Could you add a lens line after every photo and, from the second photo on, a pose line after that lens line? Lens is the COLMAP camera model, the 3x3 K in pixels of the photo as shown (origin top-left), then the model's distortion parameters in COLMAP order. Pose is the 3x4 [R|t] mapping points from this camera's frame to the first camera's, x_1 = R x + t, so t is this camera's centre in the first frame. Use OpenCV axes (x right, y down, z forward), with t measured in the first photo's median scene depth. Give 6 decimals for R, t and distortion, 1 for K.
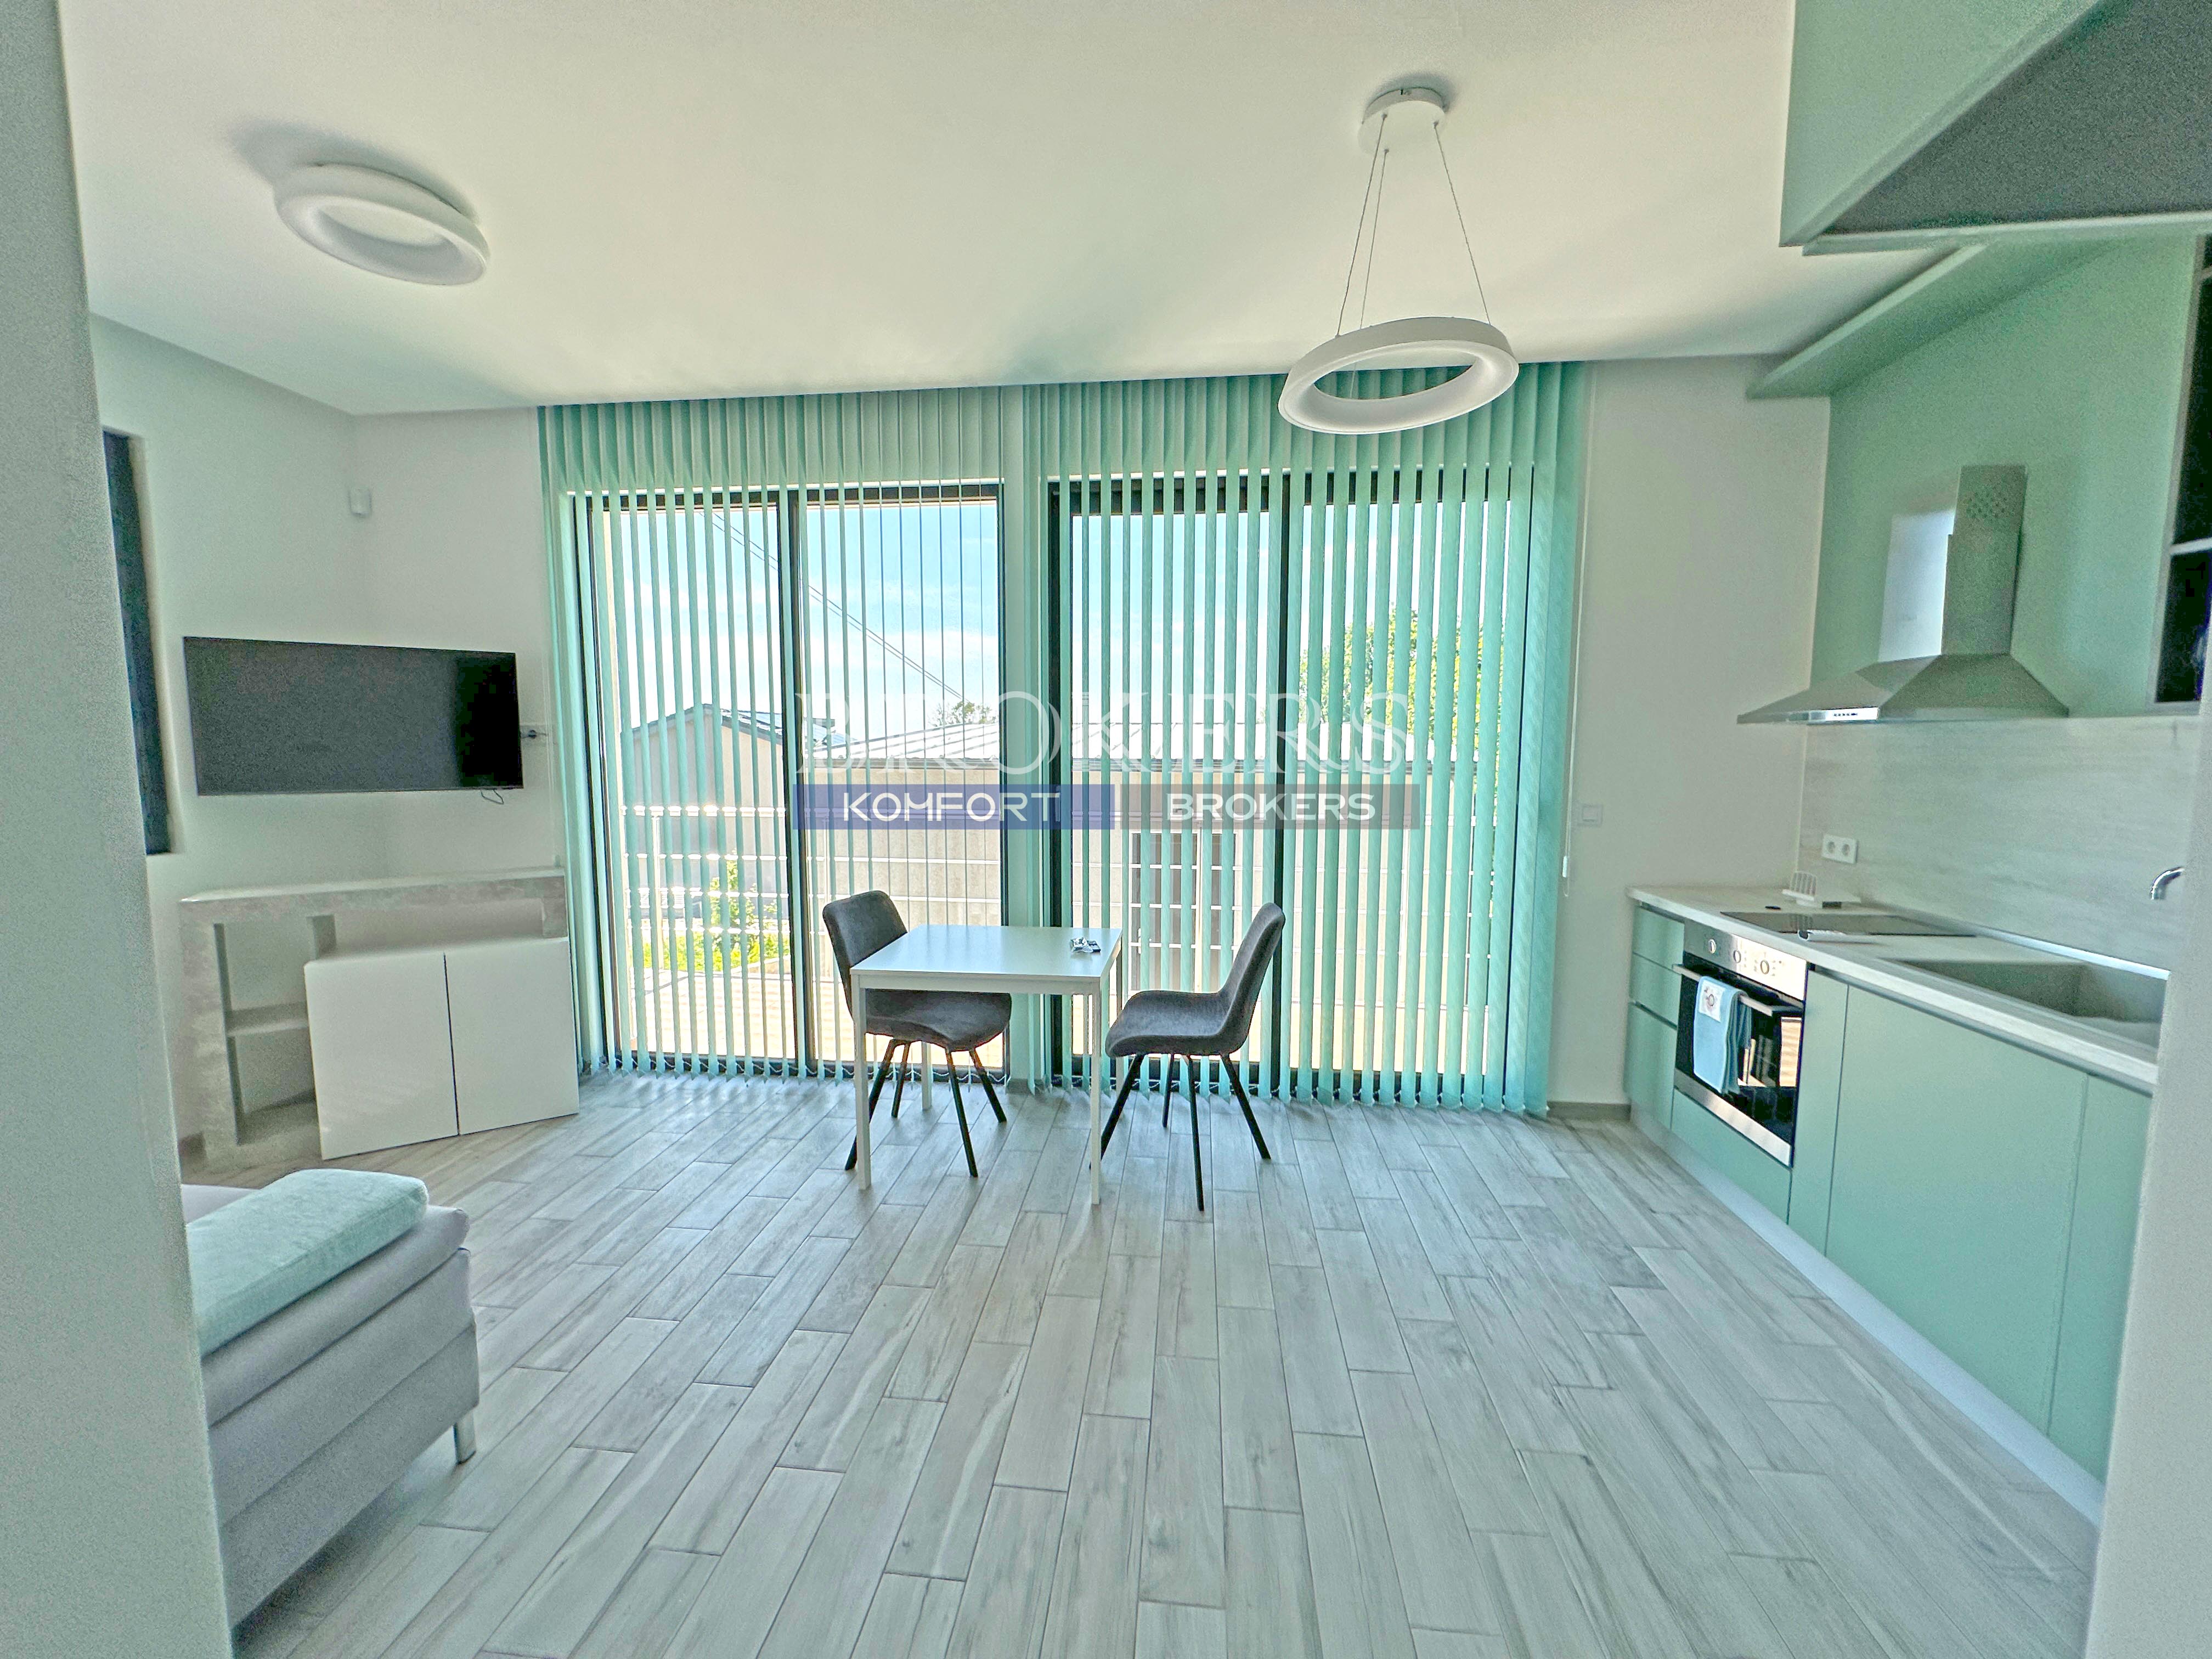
lens RADIAL K [[883.6, 0, 1106.0], [0, 883.6, 829.5], [0, 0, 1]] dist [-0.001916, 0.000015]
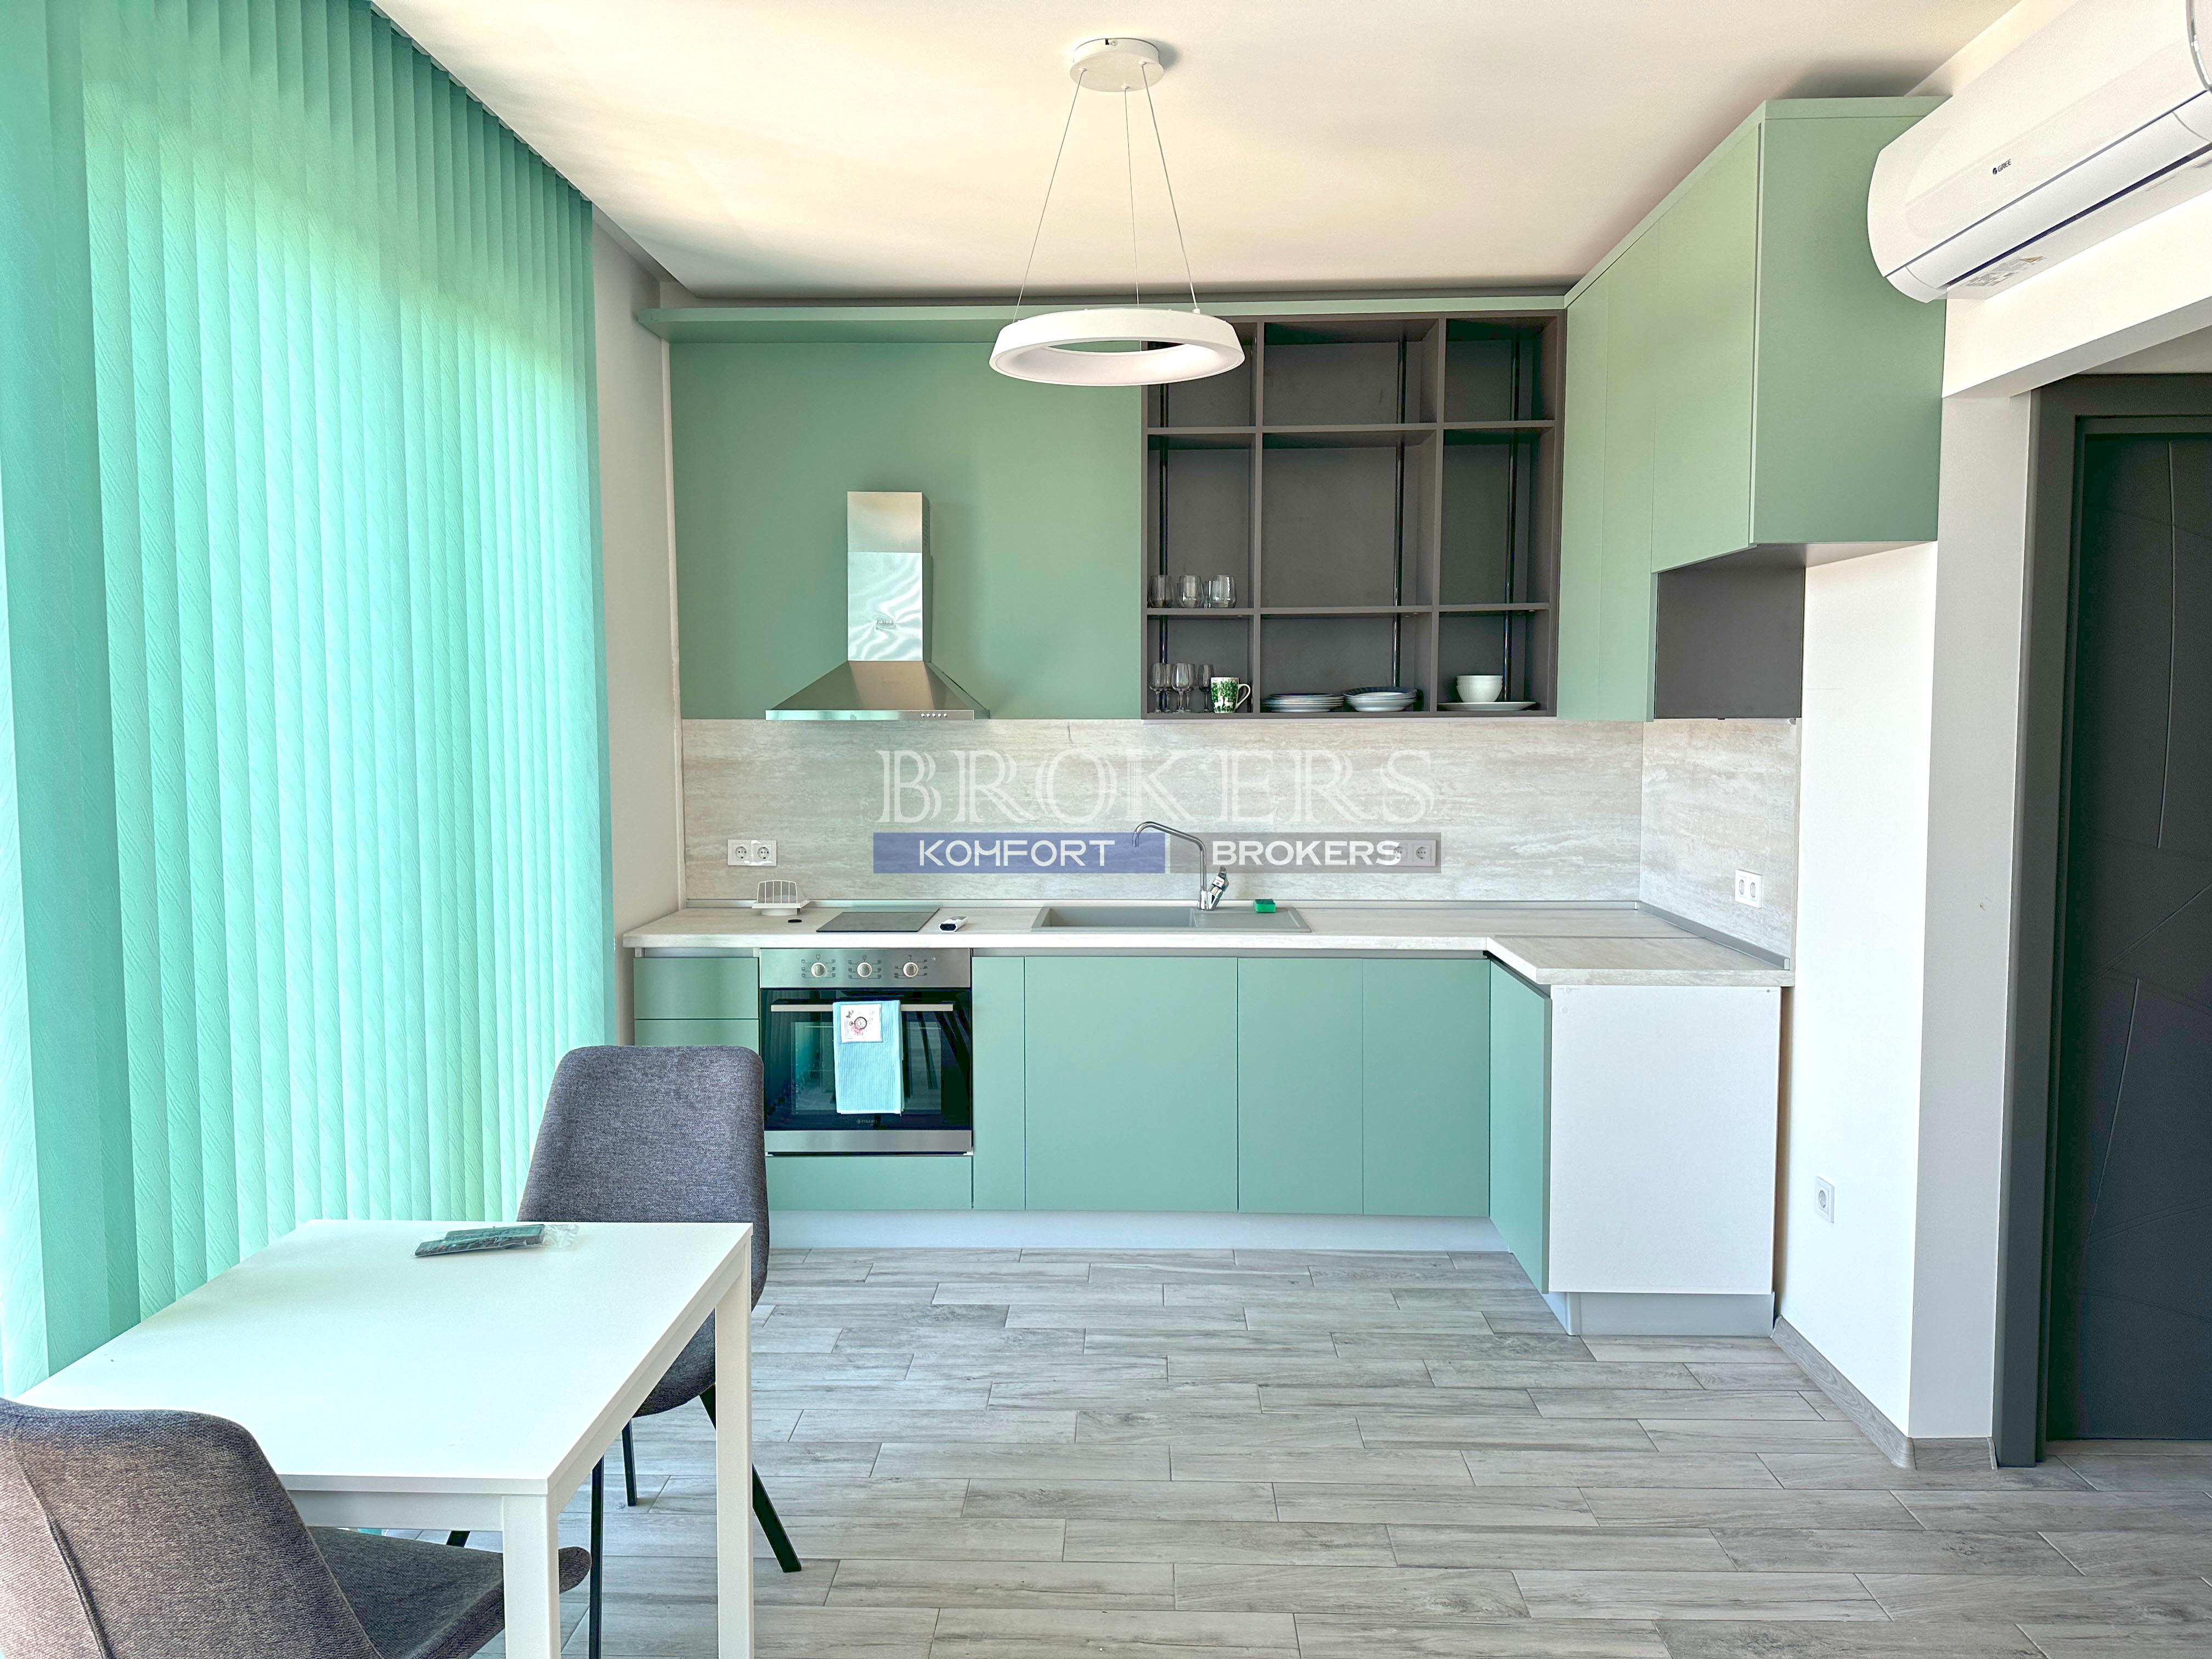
lens RADIAL K [[1539.8, 0, 1102.2], [0, 1539.8, 816.2], [0, 0, 1]] dist [0.074496, -0.073336]
pose [[-0.076609, -0.069159, 0.994660, -1.078377], [0.096306, 0.992414, 0.076421, -0.140718], [-0.992399, 0.101646, -0.069368, 1.002155]]
